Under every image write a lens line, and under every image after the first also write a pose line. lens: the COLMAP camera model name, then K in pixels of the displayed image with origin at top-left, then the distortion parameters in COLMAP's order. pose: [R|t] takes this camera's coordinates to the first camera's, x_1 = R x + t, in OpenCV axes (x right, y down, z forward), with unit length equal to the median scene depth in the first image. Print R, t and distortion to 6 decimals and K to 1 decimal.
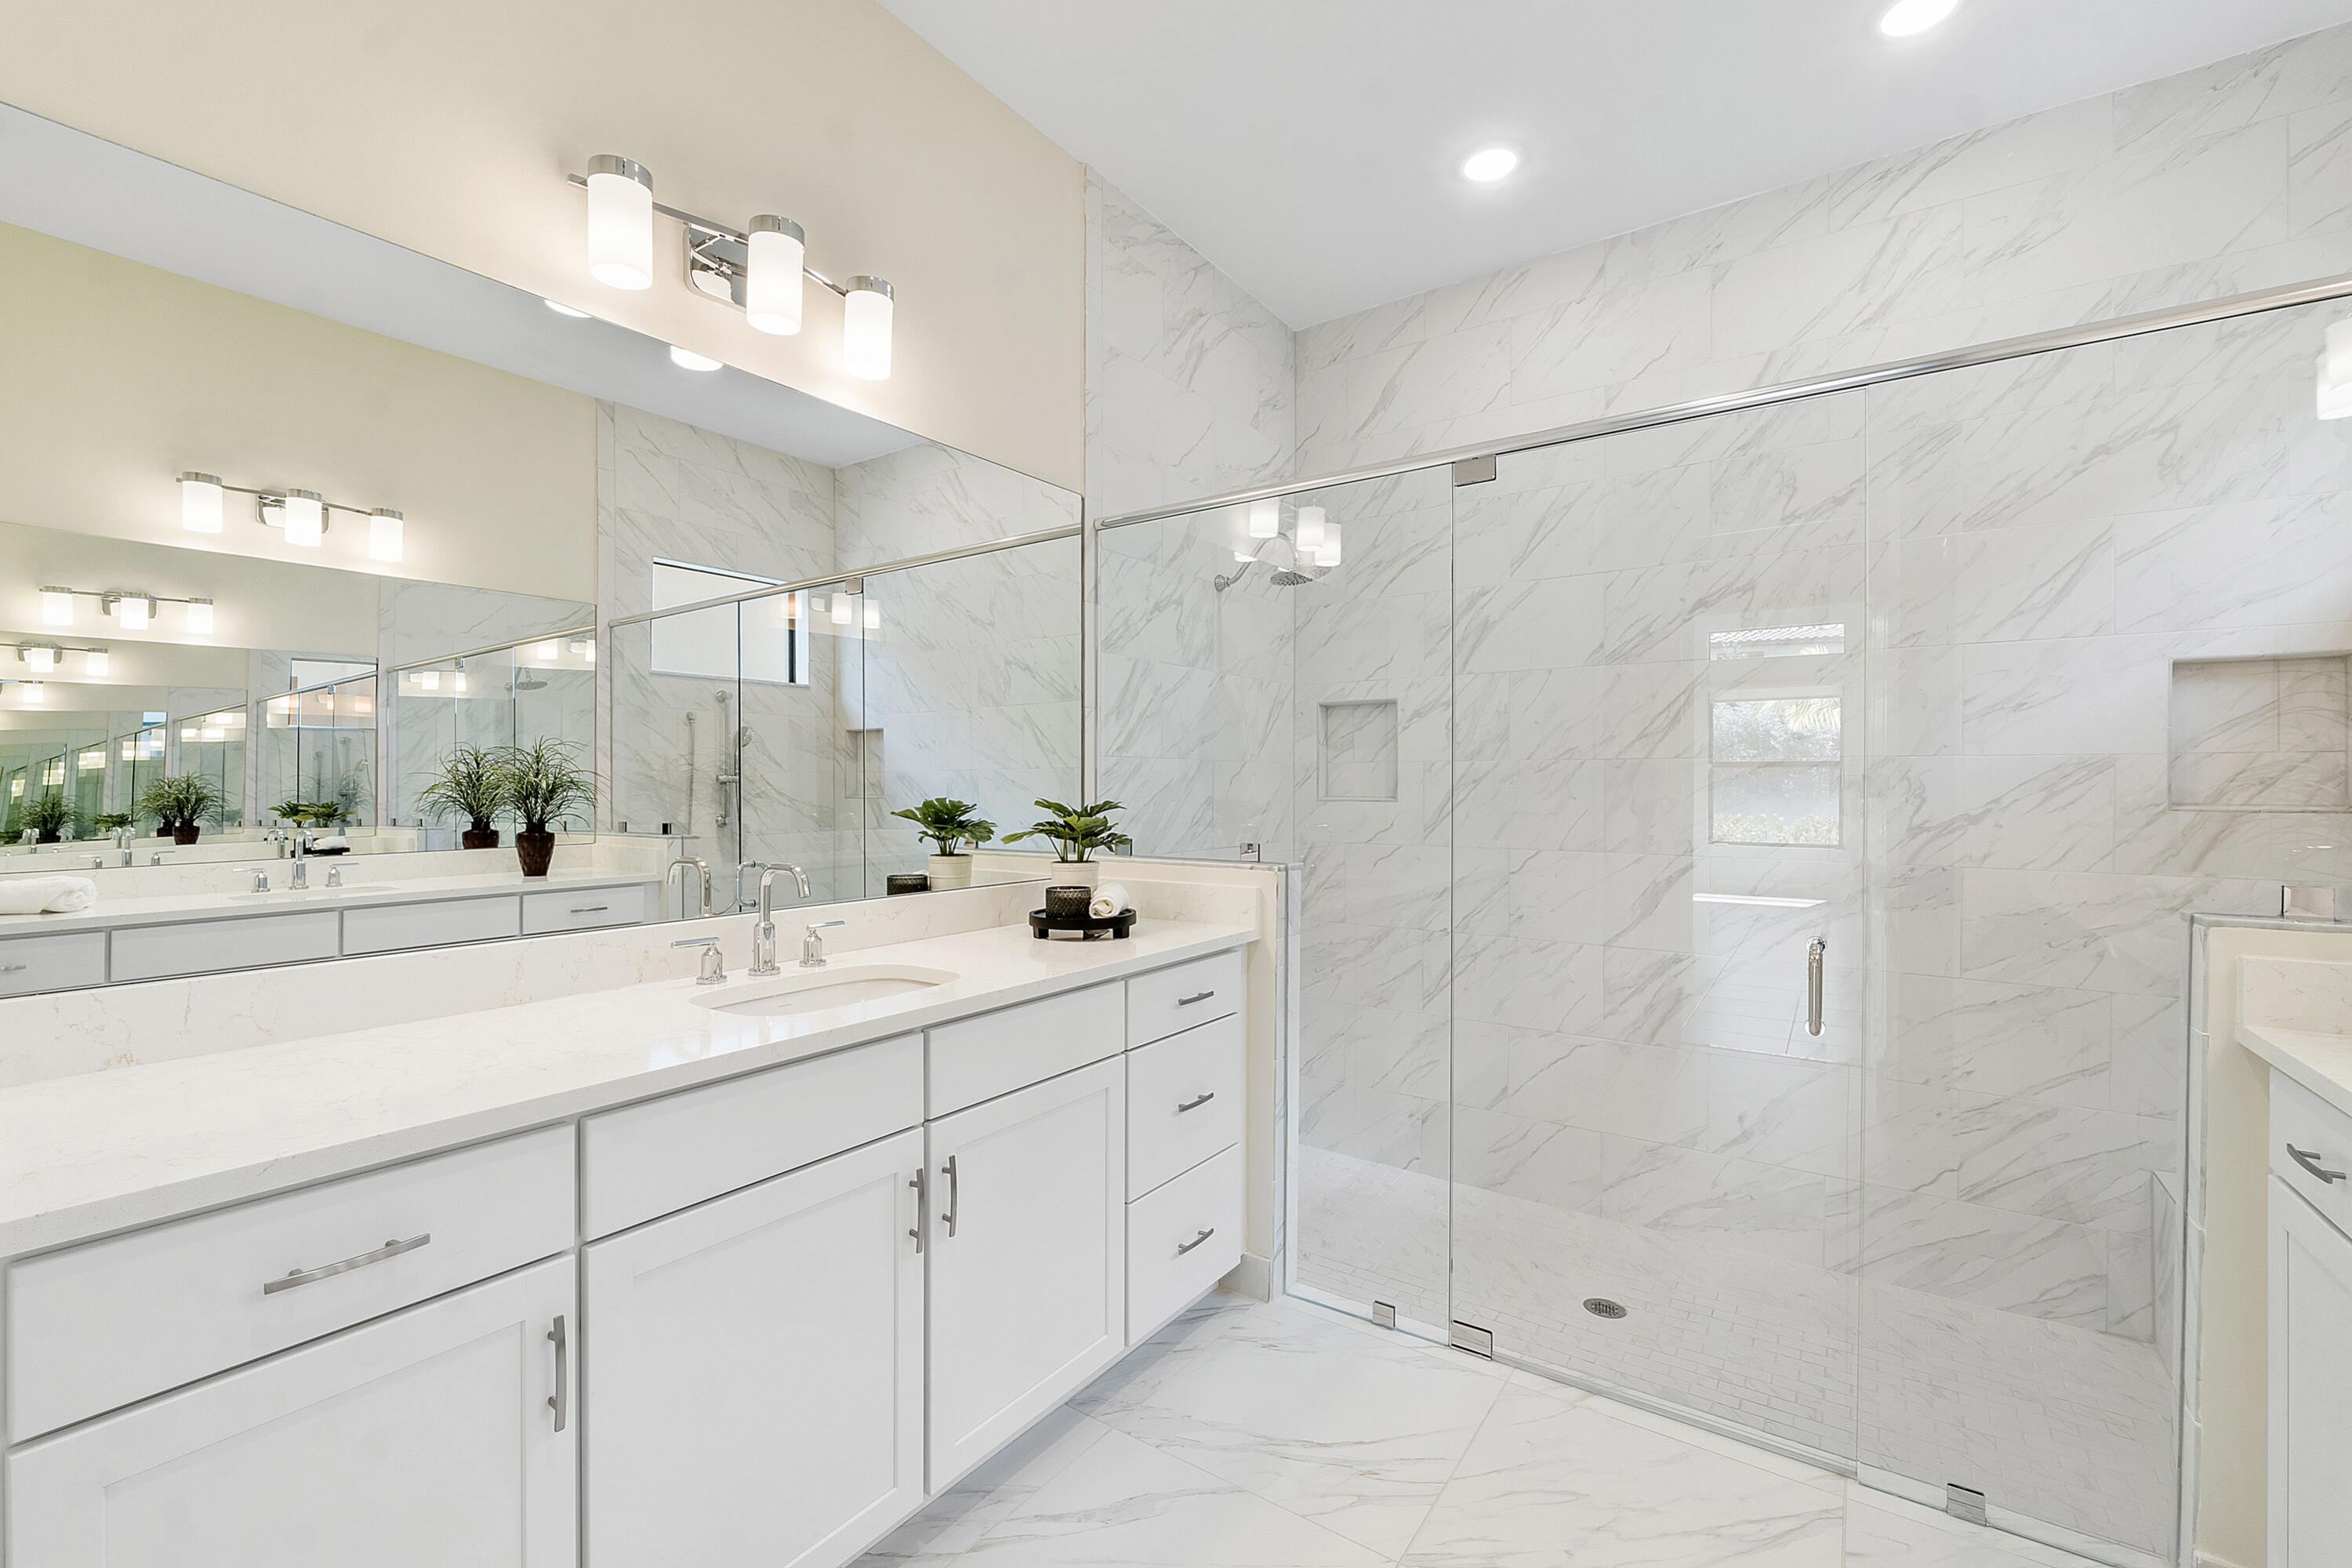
lens RADIAL K [[993.7, 0, 1175.9], [0, 993.7, 784.5], [0, 0, 1]] dist [-0.008571, 0.000862]
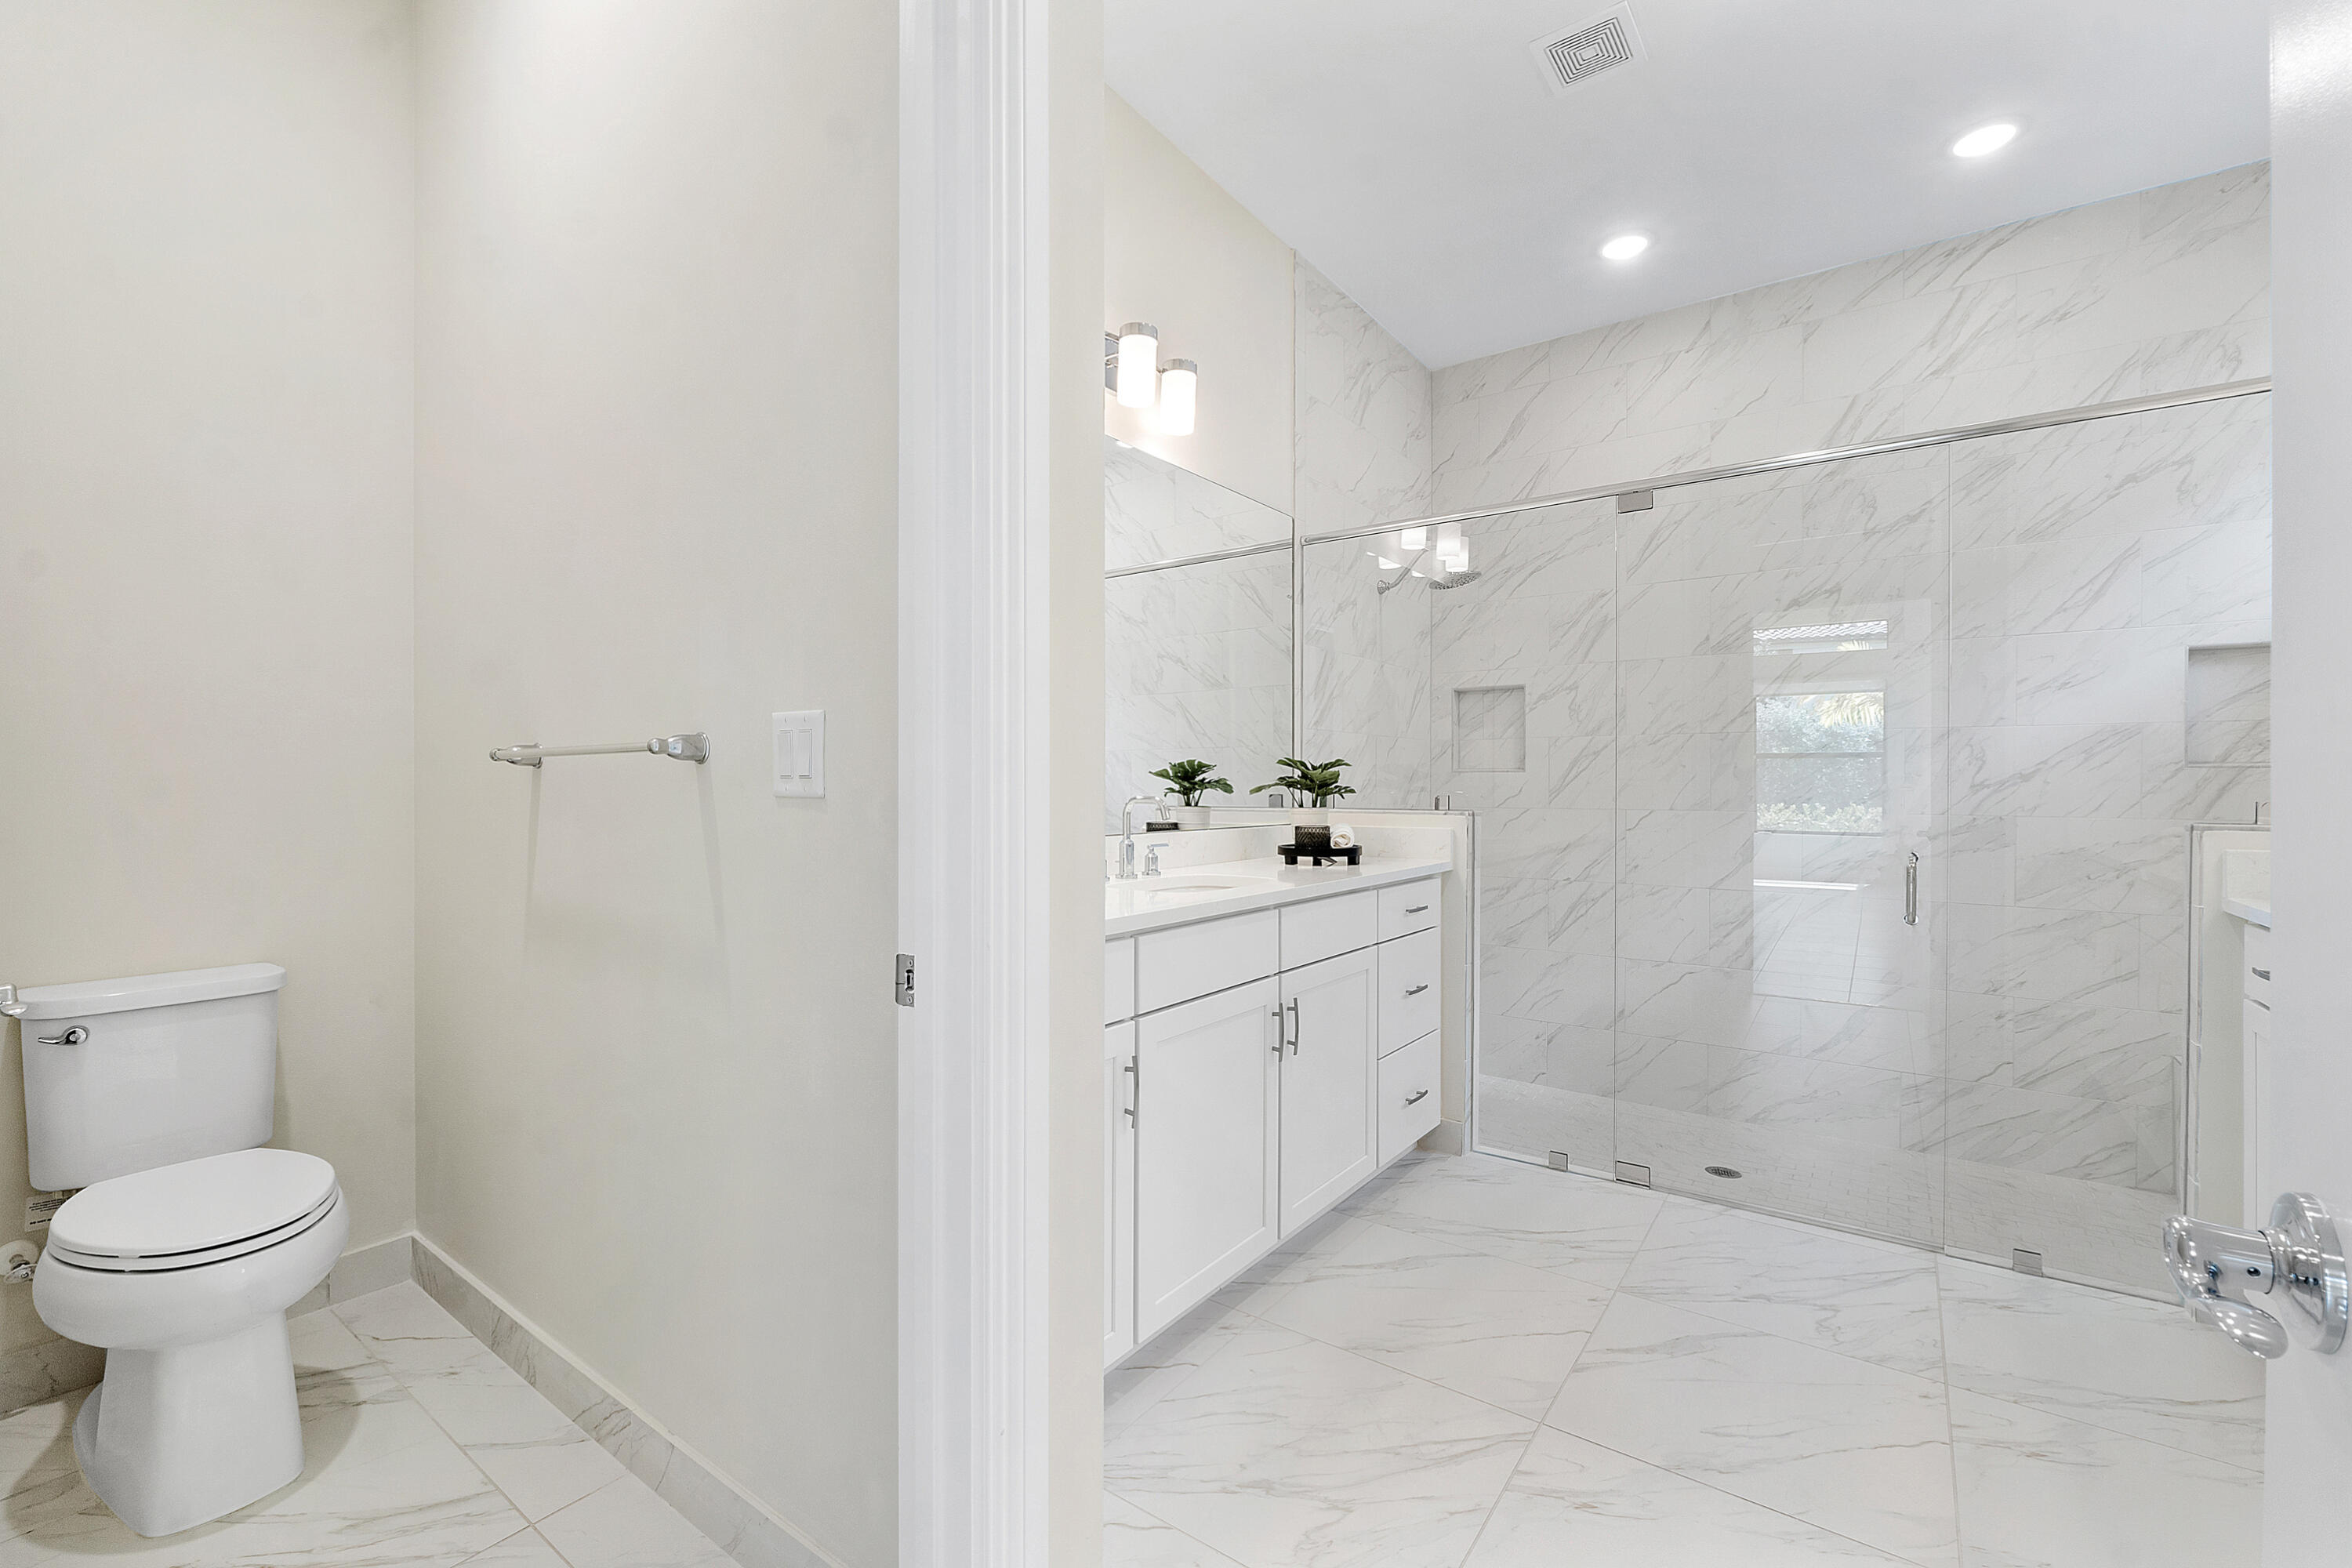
lens RADIAL K [[993.7, 0, 1174.0], [0, 993.7, 783.3], [0, 0, 1]] dist [-0.008571, 0.000862]
pose [[0.999740, 0.000207, -0.022801, -0.232186], [-0.000232, 0.999999, -0.001073, 0.045328], [0.022801, 0.001078, 0.999739, -0.262010]]
